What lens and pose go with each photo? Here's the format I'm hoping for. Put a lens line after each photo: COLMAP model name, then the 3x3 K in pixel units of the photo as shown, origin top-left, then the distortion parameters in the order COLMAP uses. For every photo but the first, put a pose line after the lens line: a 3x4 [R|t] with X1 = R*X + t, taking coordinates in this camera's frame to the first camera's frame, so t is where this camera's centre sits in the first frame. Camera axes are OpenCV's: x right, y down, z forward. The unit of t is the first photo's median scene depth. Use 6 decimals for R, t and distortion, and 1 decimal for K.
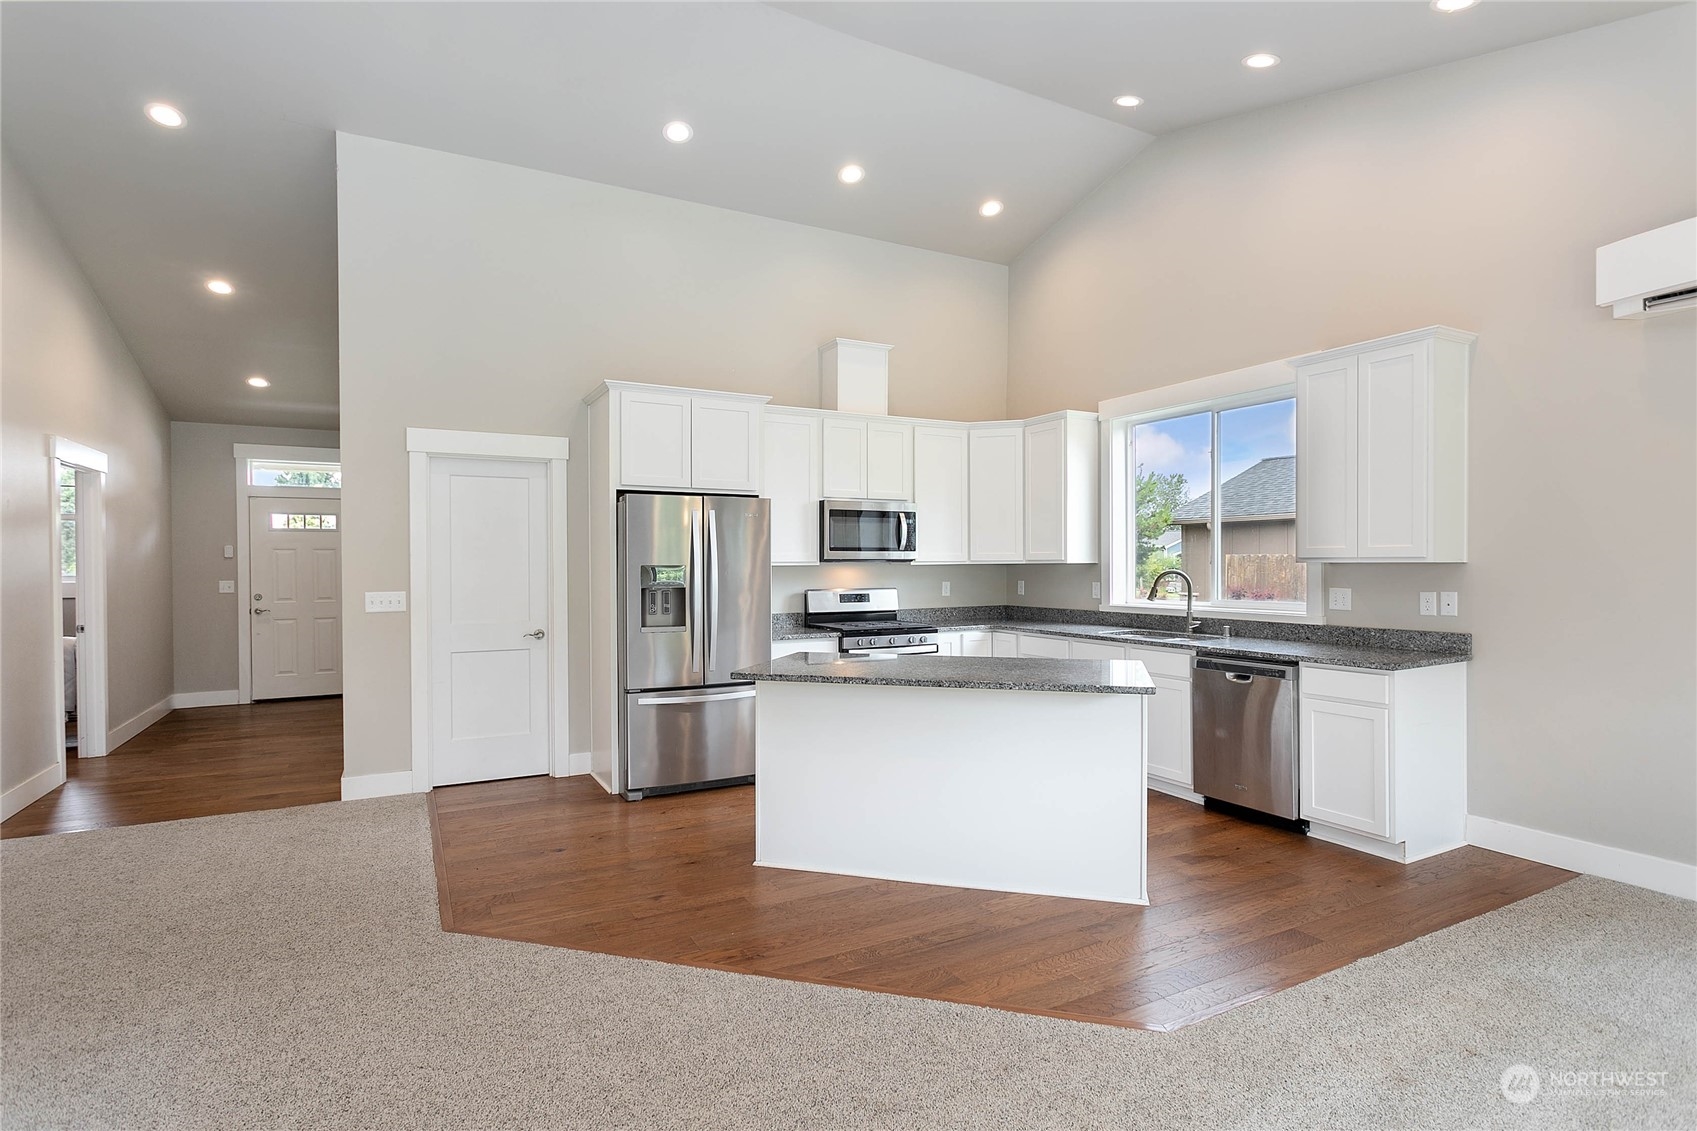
lens RADIAL K [[854.7, 0, 848.4], [0, 854.7, 580.6], [0, 0, 1]] dist [-0.003217, 0.000656]
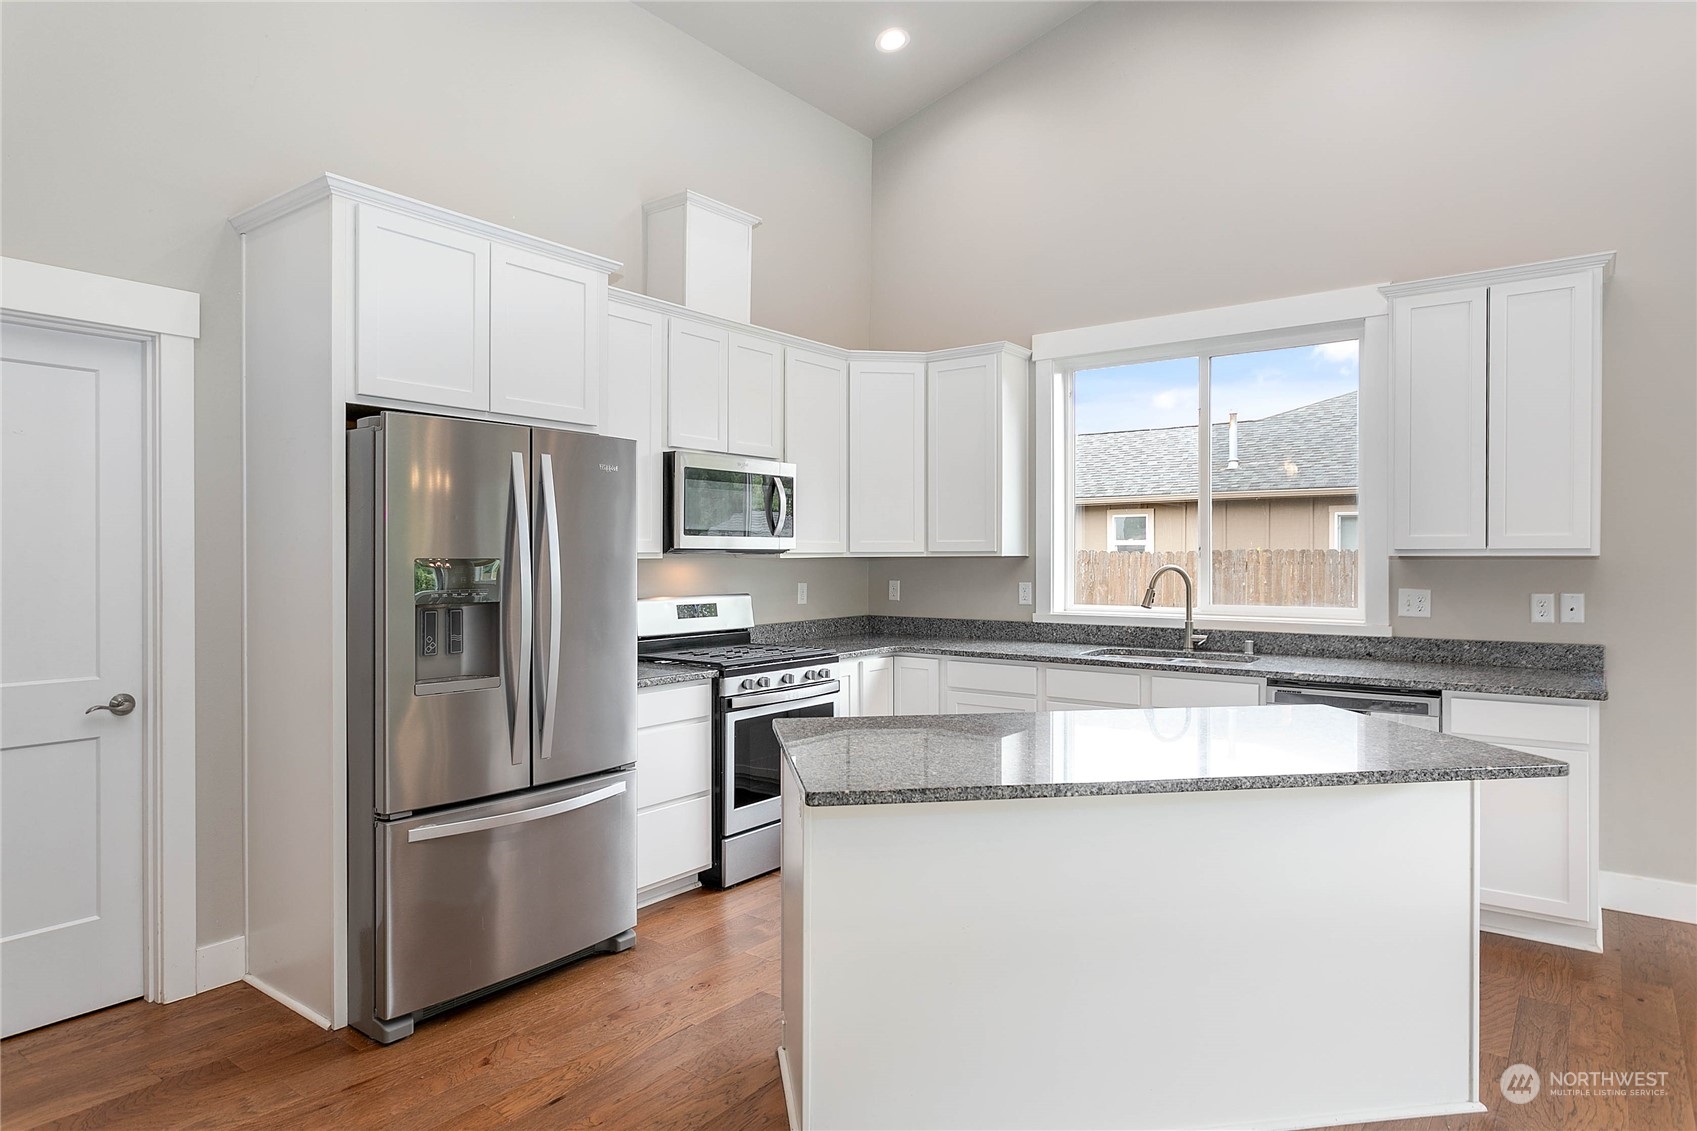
lens RADIAL K [[992.7, 0, 852.7], [0, 992.7, 565.5], [0, 0, 1]] dist [-0.003236, 0.000722]
pose [[0.906753, -0.001836, 0.421658, -0.238689], [0.006095, 0.999943, -0.008753, -0.006985], [-0.421618, 0.010507, 0.906713, 0.351184]]
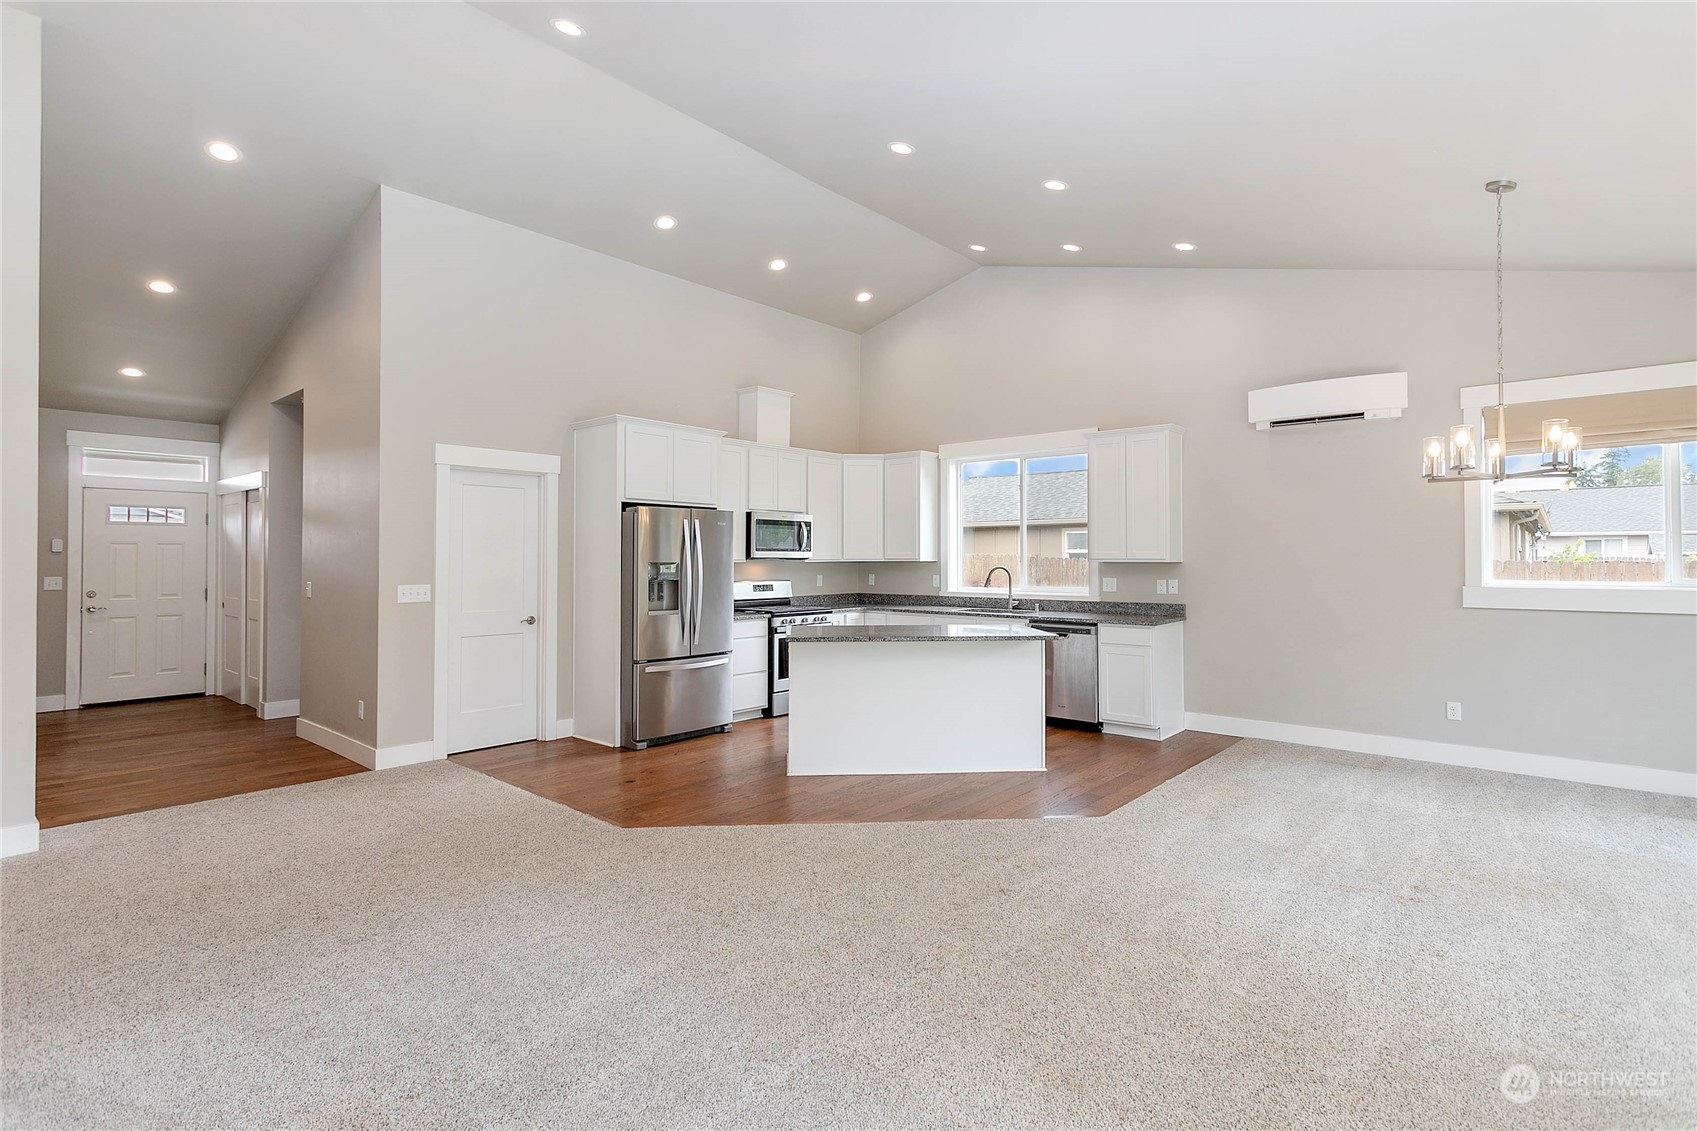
lens RADIAL K [[826.1, 0, 850.7], [0, 826.1, 556.1], [0, 0, 1]] dist [0.004546, 0.000229]
pose [[0.935776, 0.004925, 0.352561, -0.368915], [0.003433, 0.999728, -0.023077, 0.002107], [-0.352578, 0.022806, 0.935504, -0.238499]]
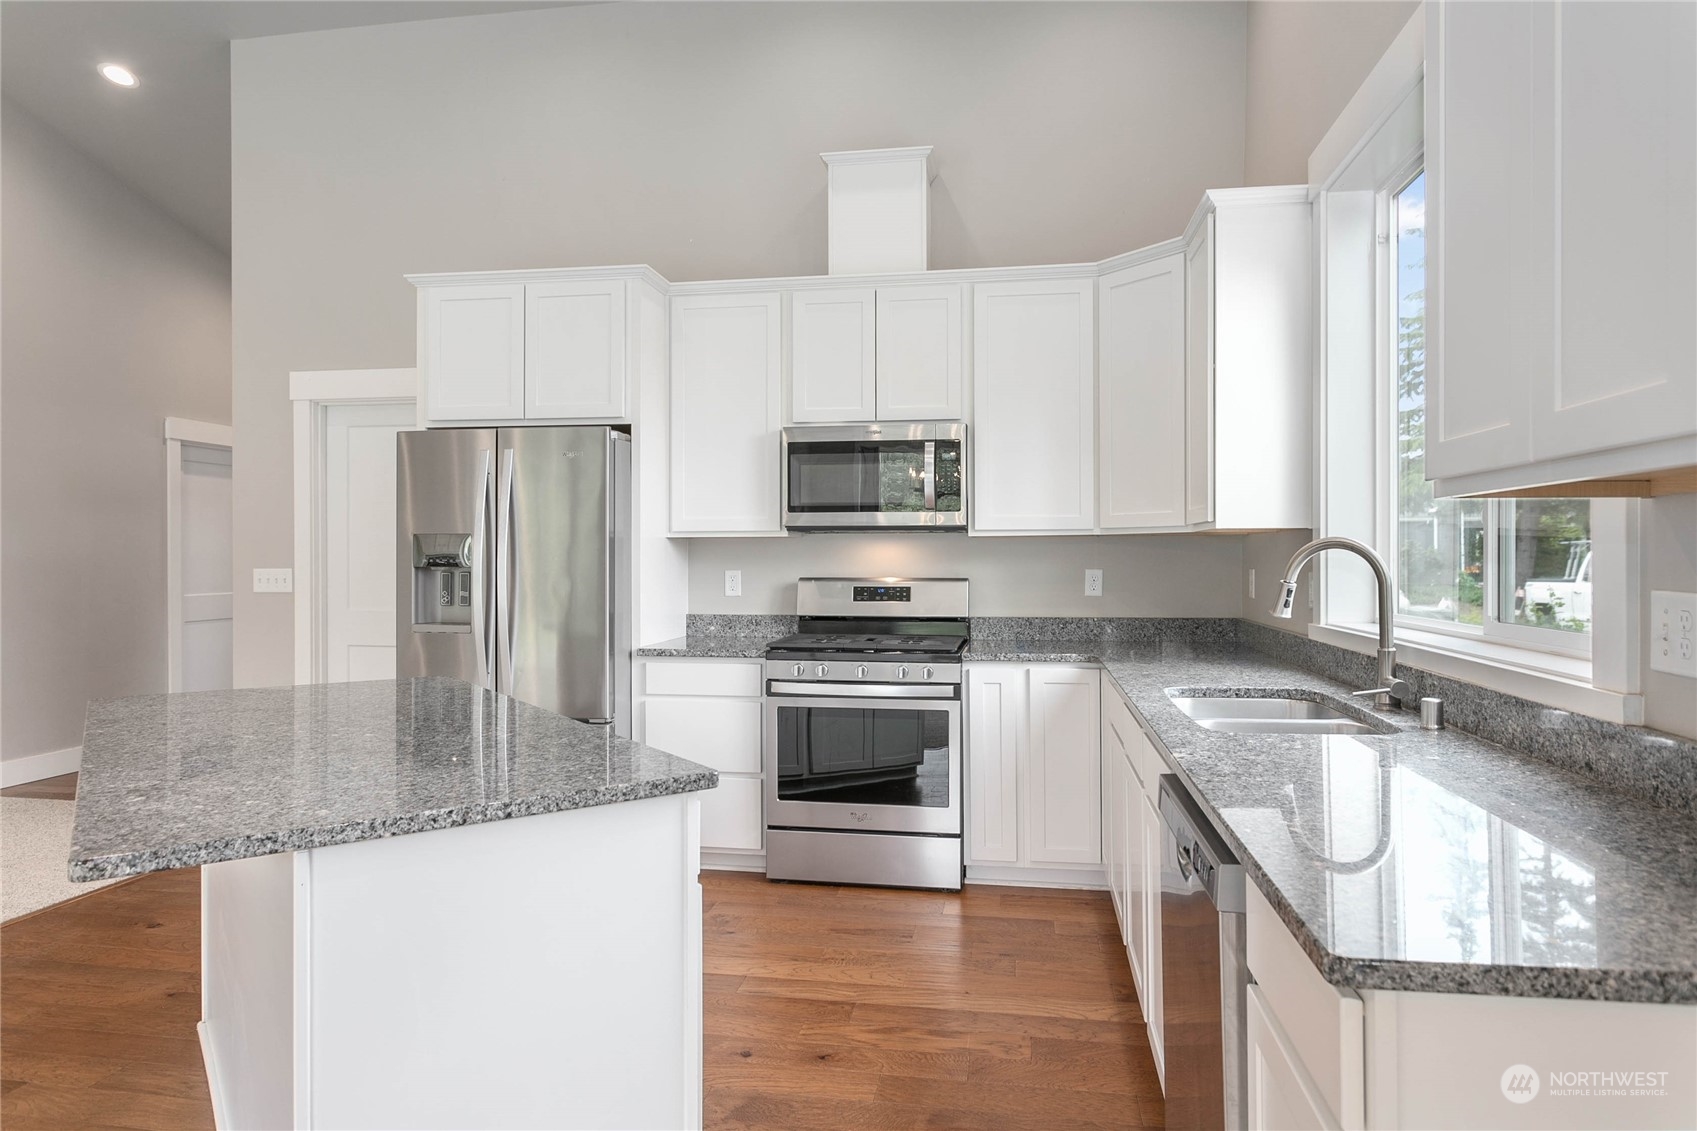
lens RADIAL K [[1017.0, 0, 849.0], [0, 1017.0, 558.7], [0, 0, 1]] dist [-0.004282, 0.001028]
pose [[0.793418, 0.005000, -0.608656, 0.499075], [-0.015539, 0.999807, -0.012044, 0.006317], [0.608478, 0.019014, 0.793343, 0.527525]]
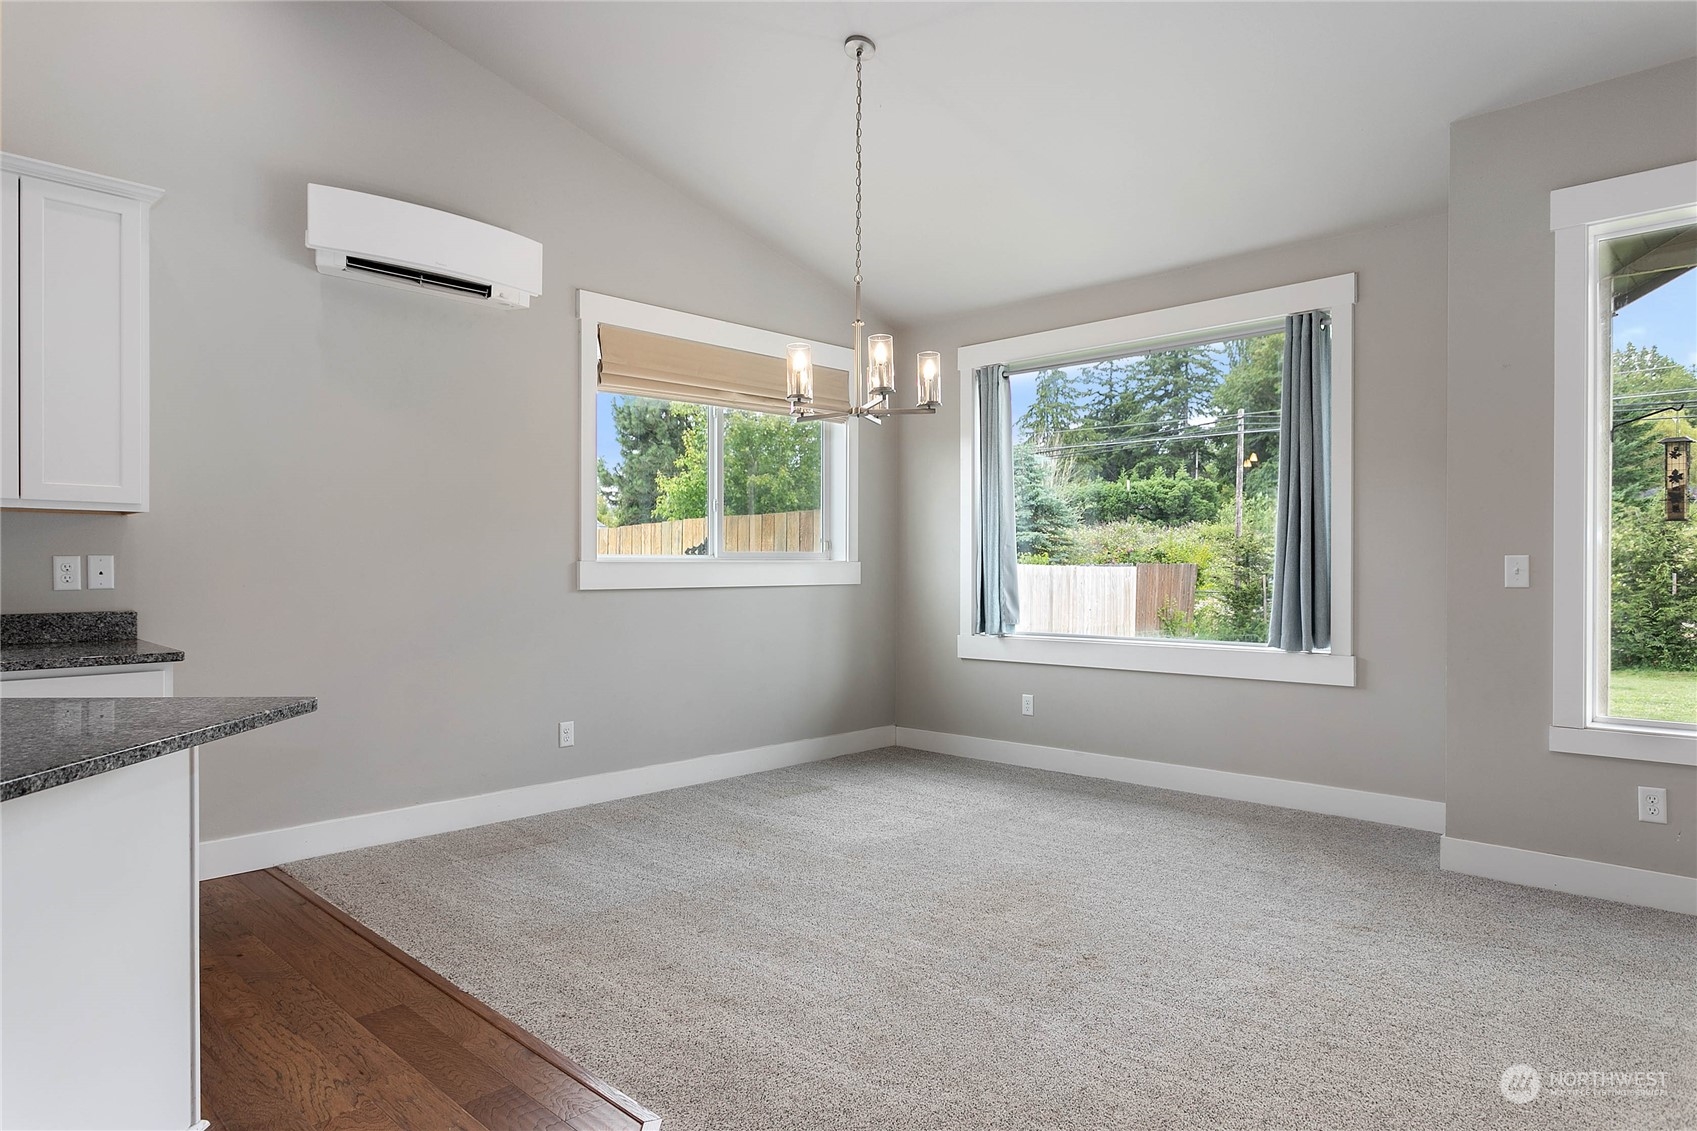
lens RADIAL K [[1017.0, 0, 847.2], [0, 1017.0, 563.2], [0, 0, 1]] dist [-0.004282, 0.001028]
pose [[-0.310453, 0.006686, 0.950565, -0.243808], [0.020369, 0.999792, -0.000380, 0.026190], [-0.950371, 0.019244, -0.310524, 0.531106]]
